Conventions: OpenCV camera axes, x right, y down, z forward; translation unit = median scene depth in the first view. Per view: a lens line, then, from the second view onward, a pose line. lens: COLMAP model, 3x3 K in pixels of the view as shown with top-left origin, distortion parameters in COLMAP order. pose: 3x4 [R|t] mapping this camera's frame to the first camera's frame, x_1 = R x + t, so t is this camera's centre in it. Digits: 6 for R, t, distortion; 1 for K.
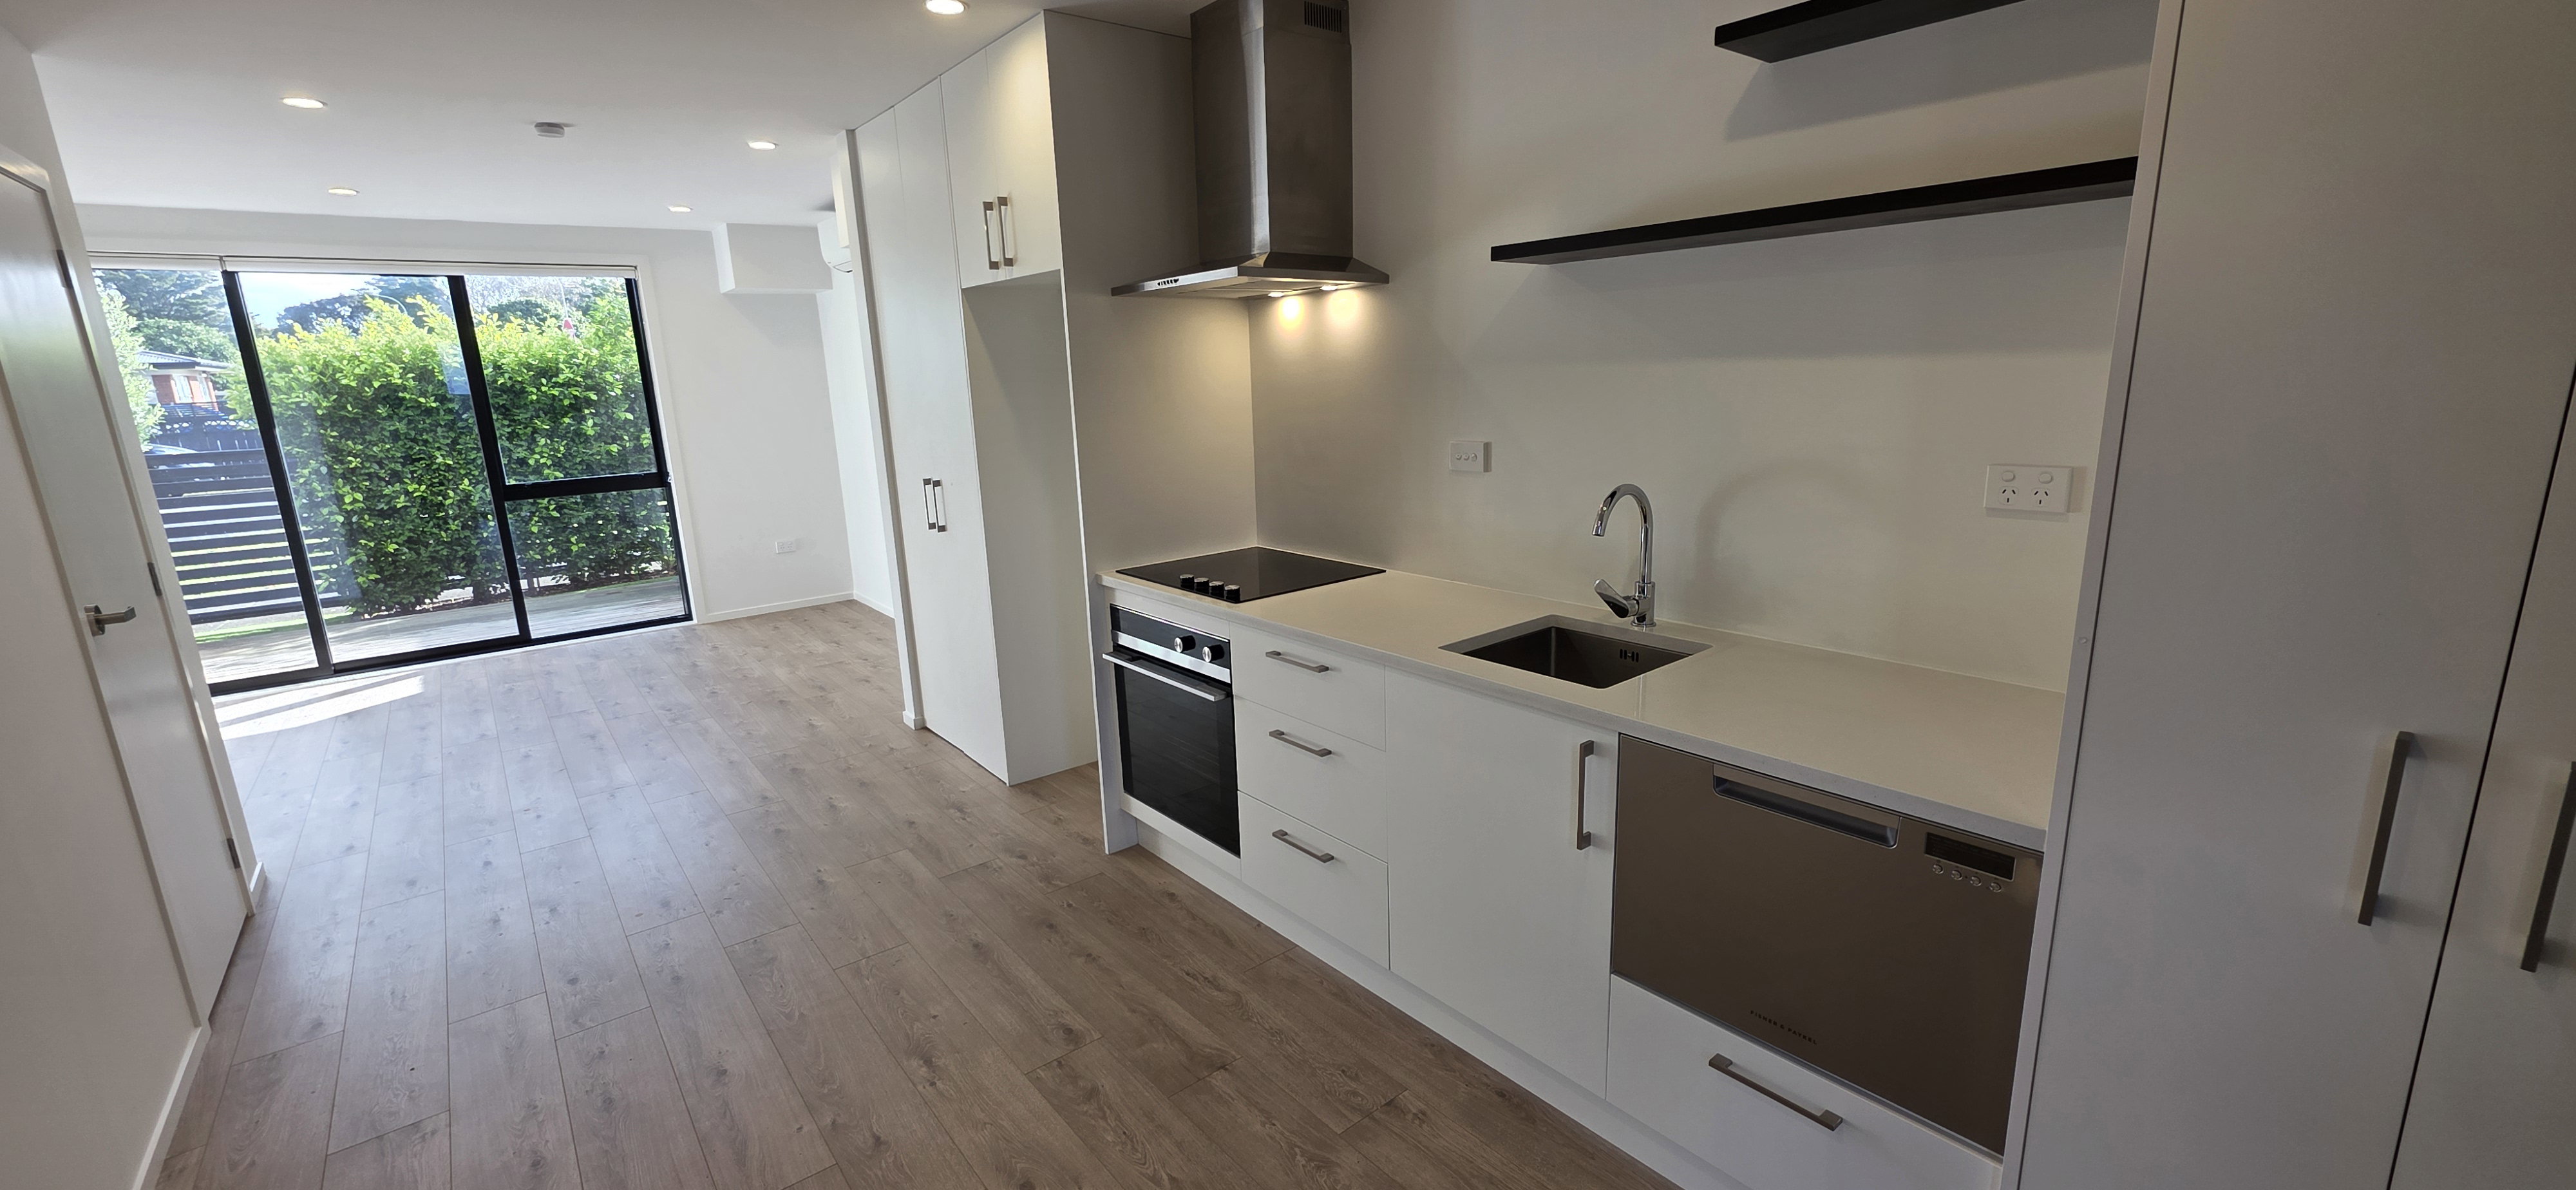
lens RADIAL K [[1030.7, 0, 1284.7], [0, 1030.7, 594.2], [0, 0, 1]] dist [0.000960, 0.003506]
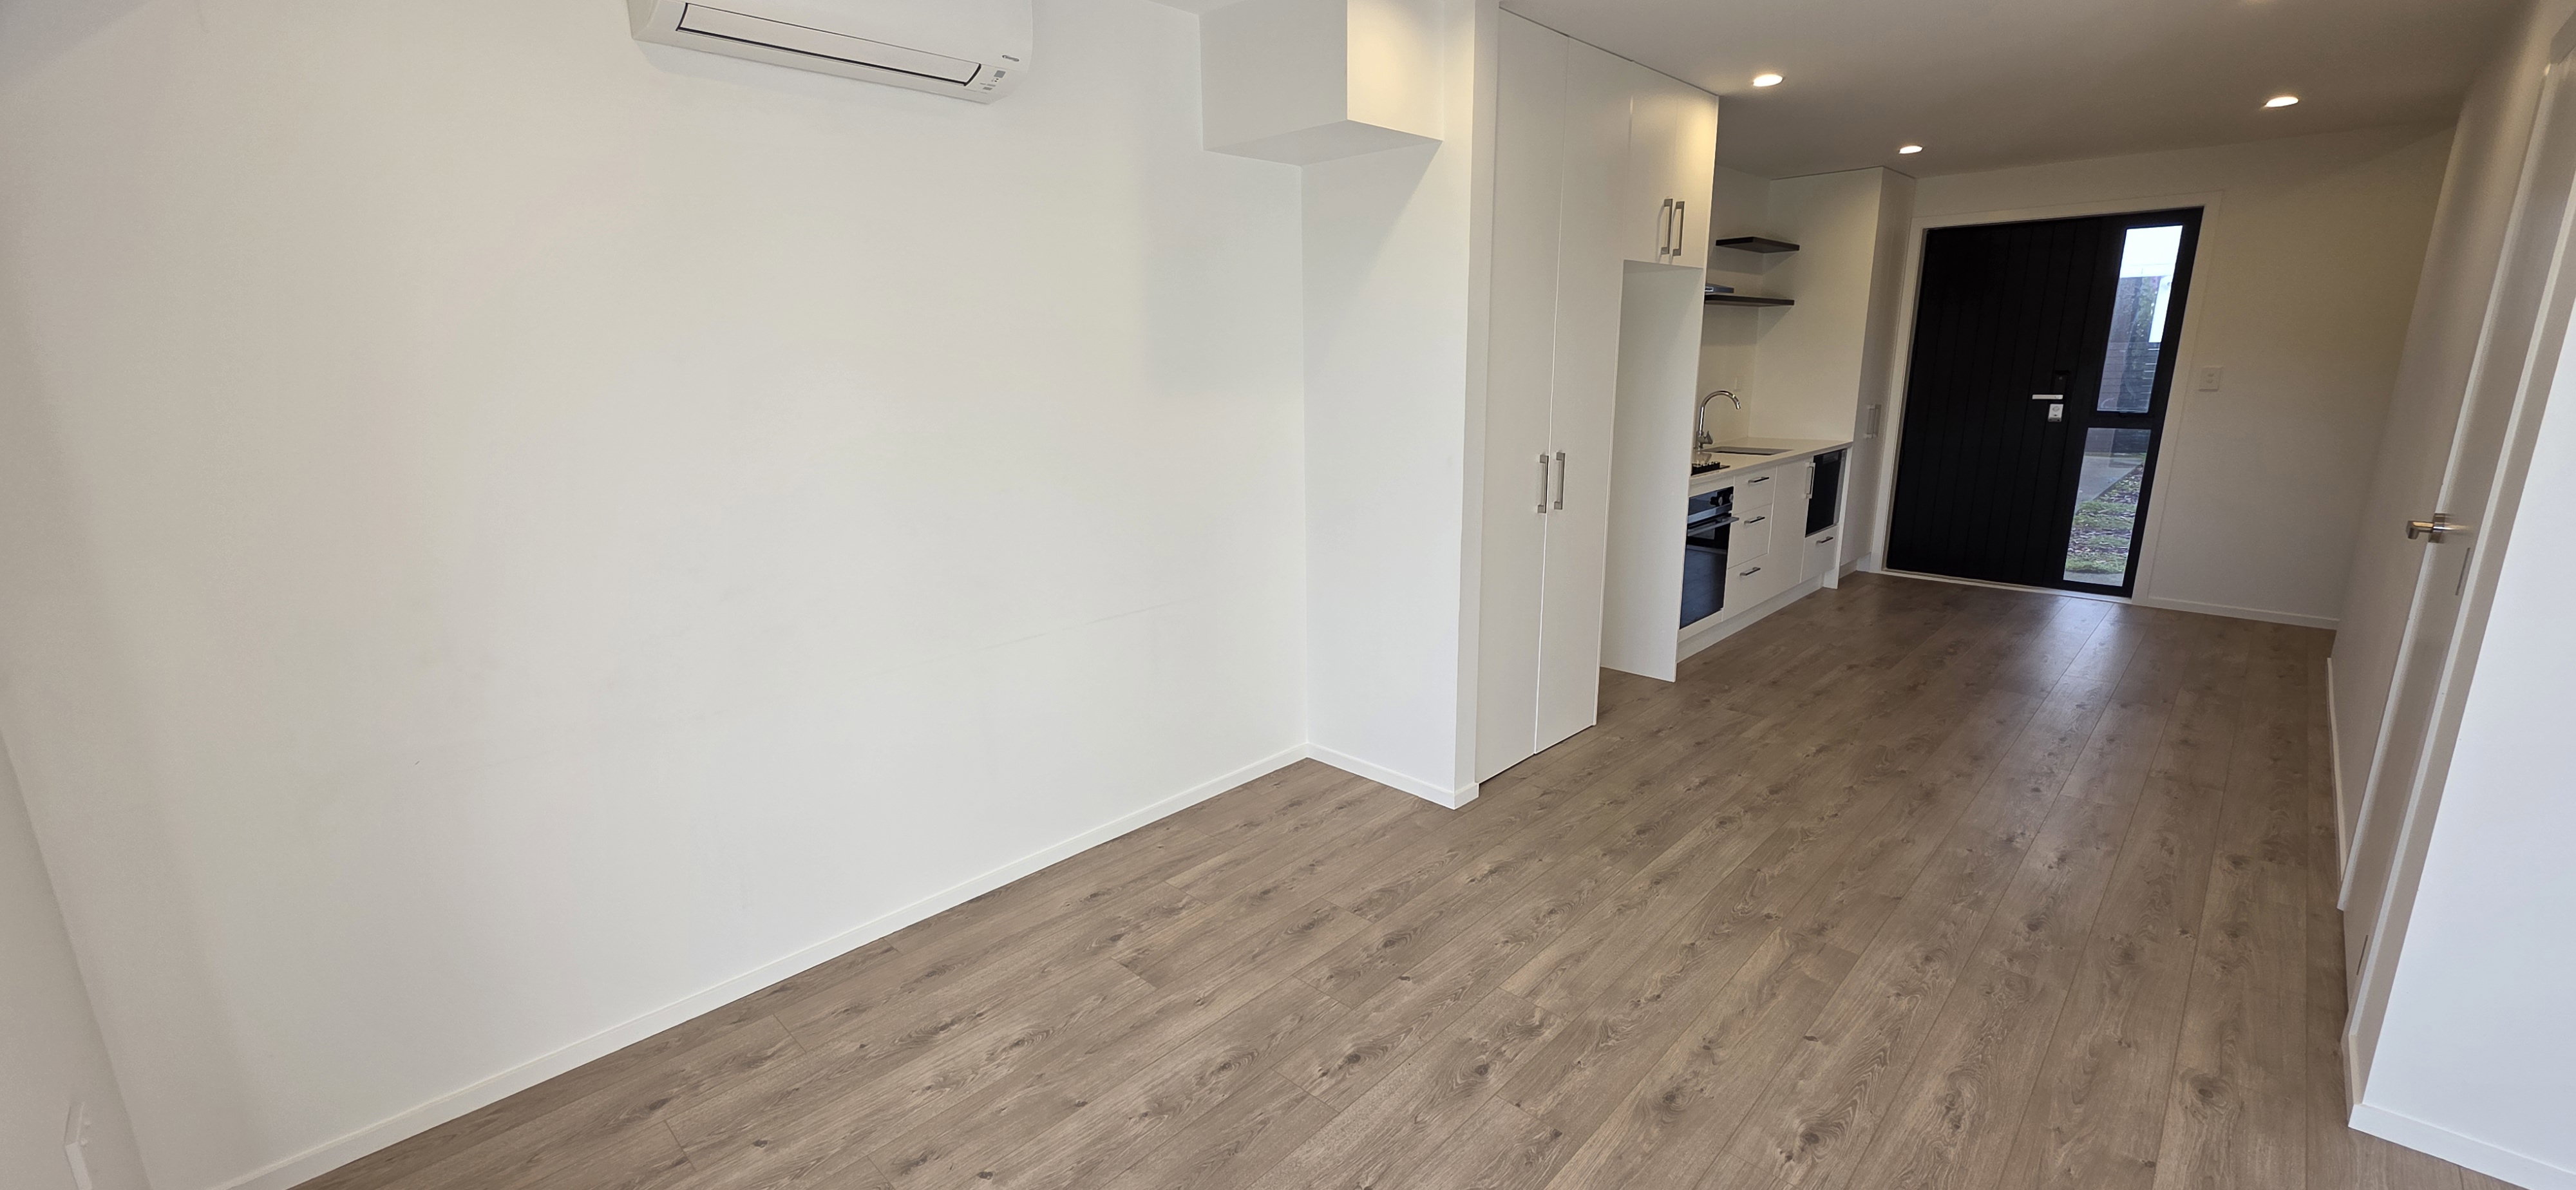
lens RADIAL K [[1030.7, 0, 1284.7], [0, 1030.7, 594.2], [0, 0, 1]] dist [0.000960, 0.003506]
pose [[-0.124329, -0.185585, 0.974731, -1.183956], [0.237126, 0.948332, 0.210804, -0.232746], [-0.963490, 0.257344, -0.073898, 1.285800]]
